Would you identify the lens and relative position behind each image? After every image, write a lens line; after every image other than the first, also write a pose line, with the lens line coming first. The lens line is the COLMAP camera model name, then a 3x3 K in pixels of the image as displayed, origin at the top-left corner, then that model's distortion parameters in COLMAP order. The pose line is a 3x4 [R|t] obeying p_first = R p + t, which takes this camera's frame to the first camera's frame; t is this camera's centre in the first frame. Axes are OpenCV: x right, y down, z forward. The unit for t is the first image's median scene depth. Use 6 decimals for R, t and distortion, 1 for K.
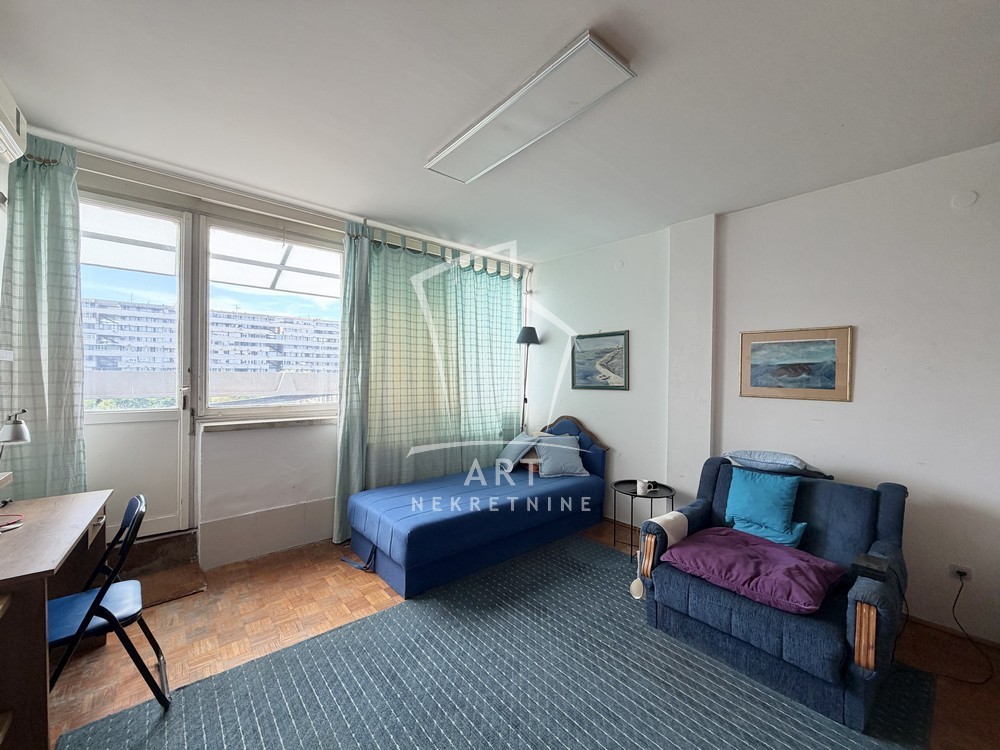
lens RADIAL K [[395.1, 0, 493.2], [0, 395.1, 376.5], [0, 0, 1]] dist [-0.000938, -0.000148]
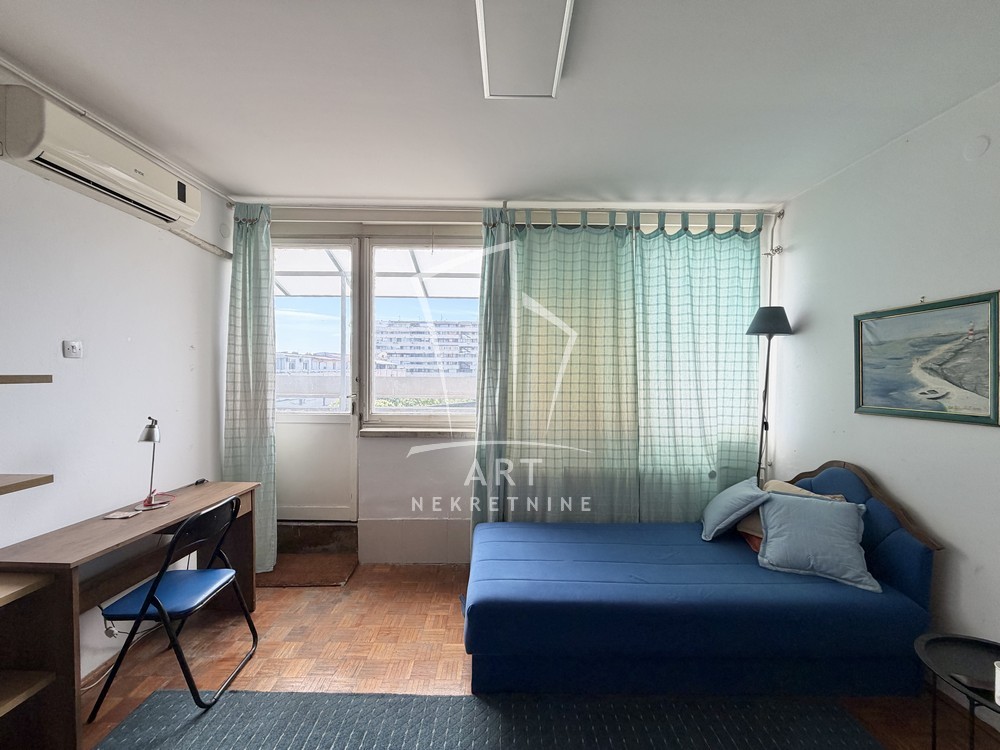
lens RADIAL K [[395.1, 0, 501.4], [0, 395.1, 375.7], [0, 0, 1]] dist [-0.000938, -0.000148]
pose [[0.764832, 0.001261, -0.644229, 0.199300], [-0.002129, 0.999998, -0.000569, -0.020546], [0.644226, 0.001807, 0.764833, 0.311753]]
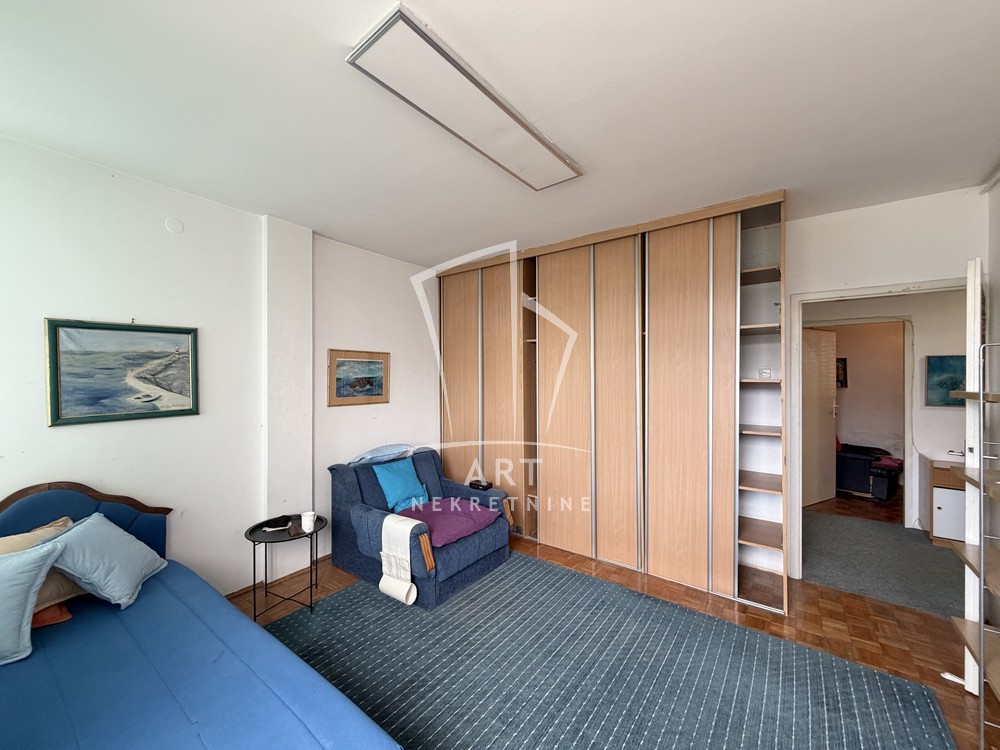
lens RADIAL K [[395.1, 0, 498.3], [0, 395.1, 373.0], [0, 0, 1]] dist [-0.000938, -0.000148]
pose [[-0.224605, -0.005558, 0.974434, -0.459699], [0.004714, 0.999966, 0.006791, -0.040657], [-0.974438, 0.006119, -0.224572, 0.643000]]
